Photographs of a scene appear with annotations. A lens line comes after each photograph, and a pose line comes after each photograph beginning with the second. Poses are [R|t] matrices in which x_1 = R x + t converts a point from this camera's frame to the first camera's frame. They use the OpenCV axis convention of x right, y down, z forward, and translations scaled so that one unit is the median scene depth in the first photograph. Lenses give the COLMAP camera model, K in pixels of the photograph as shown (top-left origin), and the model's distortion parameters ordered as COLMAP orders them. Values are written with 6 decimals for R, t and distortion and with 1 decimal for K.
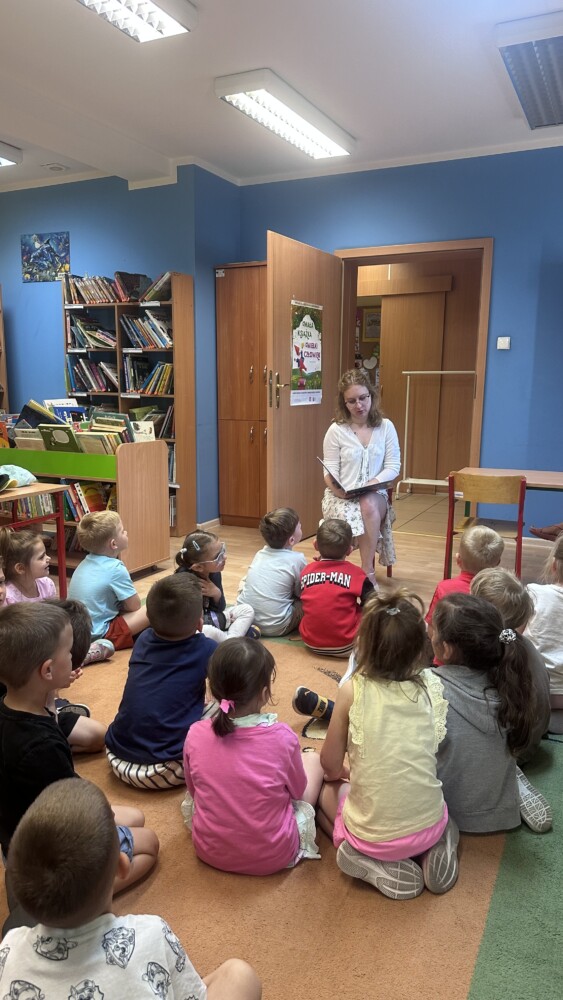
lens RADIAL K [[691.2, 0, 274.4], [0, 691.2, 502.1], [0, 0, 1]] dist [0.184909, -0.293754]
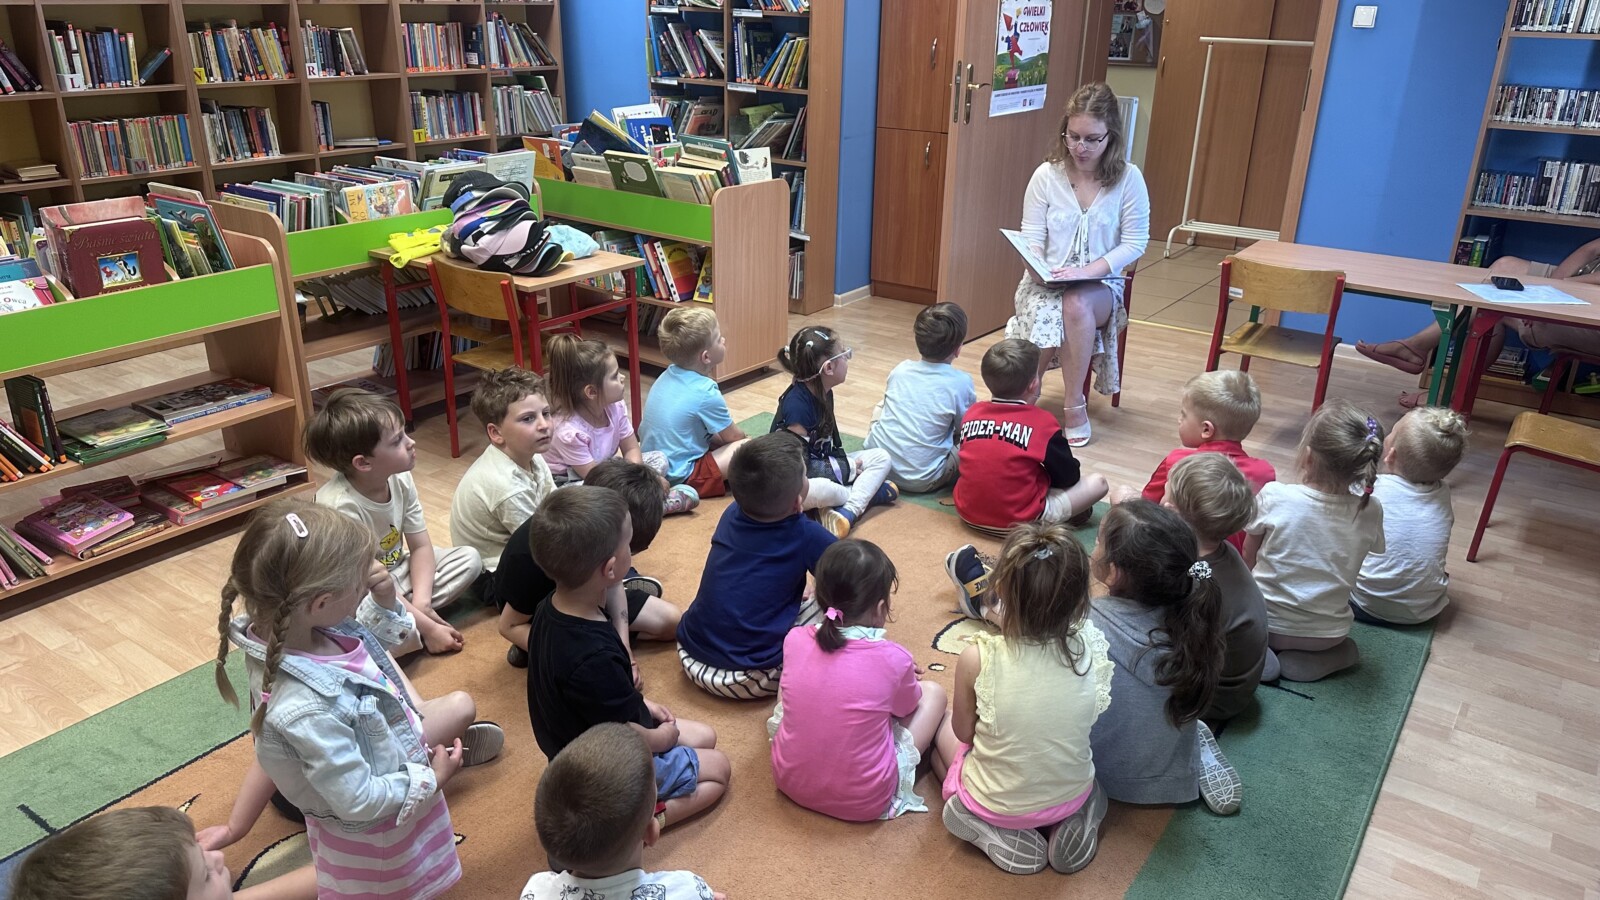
lens RADIAL K [[1105.9, 0, 800.0], [0, 1105.9, 450.0], [0, 0, 1]] dist [0.184909, -0.293754]
pose [[0.985333, 0.075363, -0.153097, 0.038962], [-0.039936, 0.974117, 0.222487, -0.078275], [0.165901, -0.213110, 0.962840, -0.075891]]
